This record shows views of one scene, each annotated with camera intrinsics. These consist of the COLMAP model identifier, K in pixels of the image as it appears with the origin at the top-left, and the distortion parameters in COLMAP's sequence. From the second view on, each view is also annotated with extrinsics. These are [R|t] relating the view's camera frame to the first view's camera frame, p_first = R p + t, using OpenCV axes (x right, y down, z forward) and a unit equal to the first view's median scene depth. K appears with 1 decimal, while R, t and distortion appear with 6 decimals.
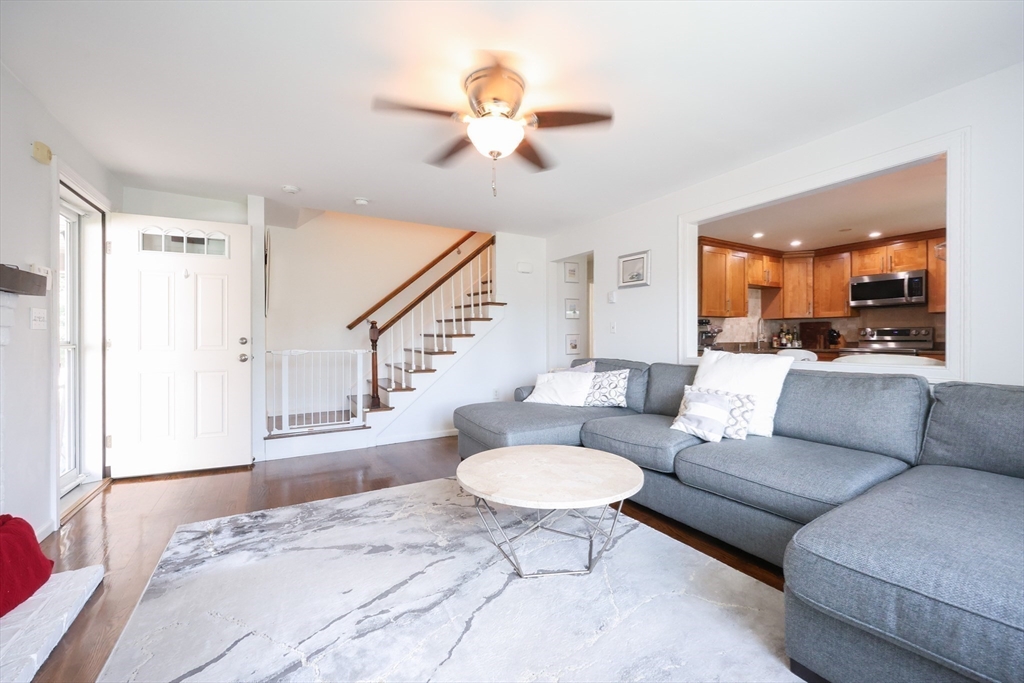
lens RADIAL K [[419.7, 0, 506.4], [0, 419.7, 342.5], [0, 0, 1]] dist [-0.003779, -0.000299]
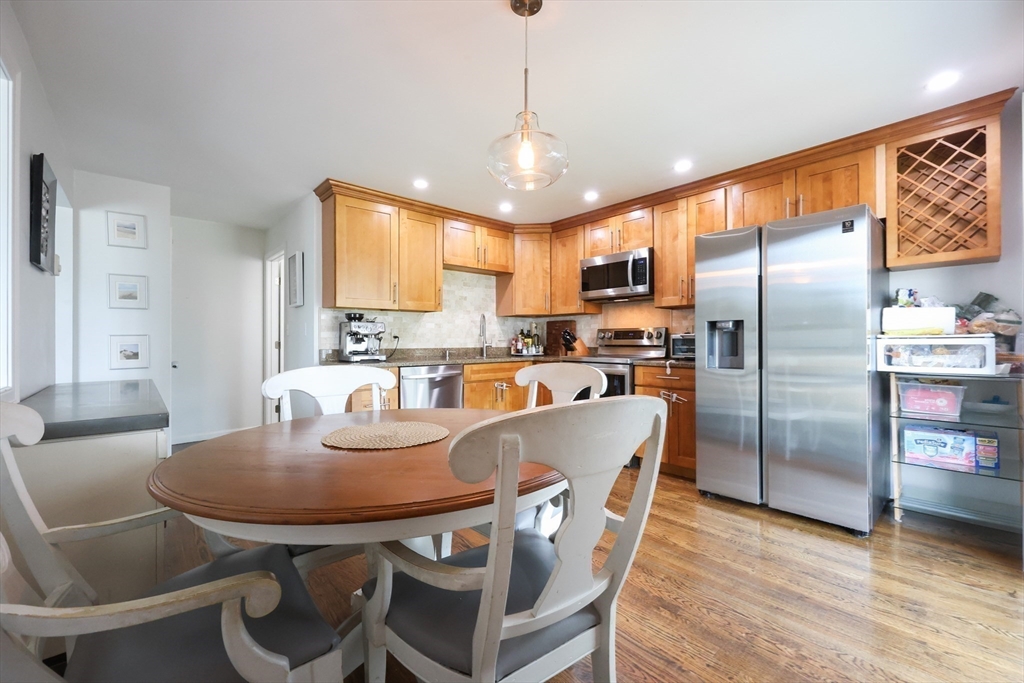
lens RADIAL K [[419.7, 0, 521.0], [0, 419.7, 342.1], [0, 0, 1]] dist [-0.003779, -0.000299]
pose [[0.978235, 0.001817, 0.207492, 0.538700], [-0.000446, 0.999978, -0.006651, -0.005574], [-0.207500, 0.006413, 0.978214, 0.289080]]
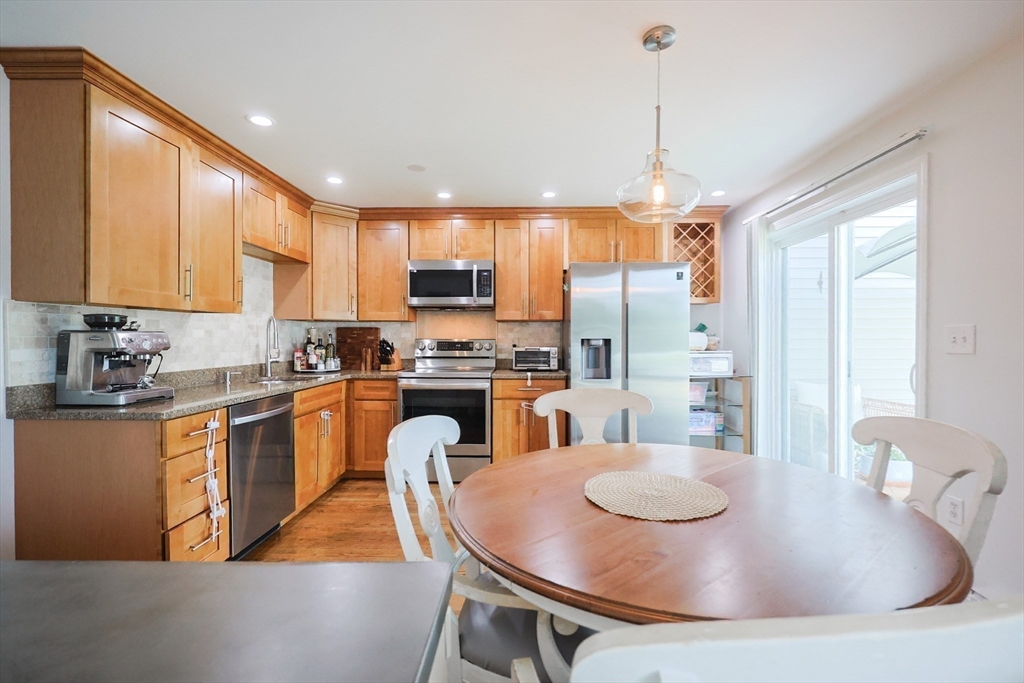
lens RADIAL K [[448.8, 0, 516.4], [0, 448.8, 341.8], [0, 0, 1]] dist [-0.003511, -0.000631]
pose [[0.516444, -0.002904, 0.856316, 0.302710], [0.002076, 0.999996, 0.002139, -0.029695], [-0.856318, 0.000673, 0.516448, 0.478826]]
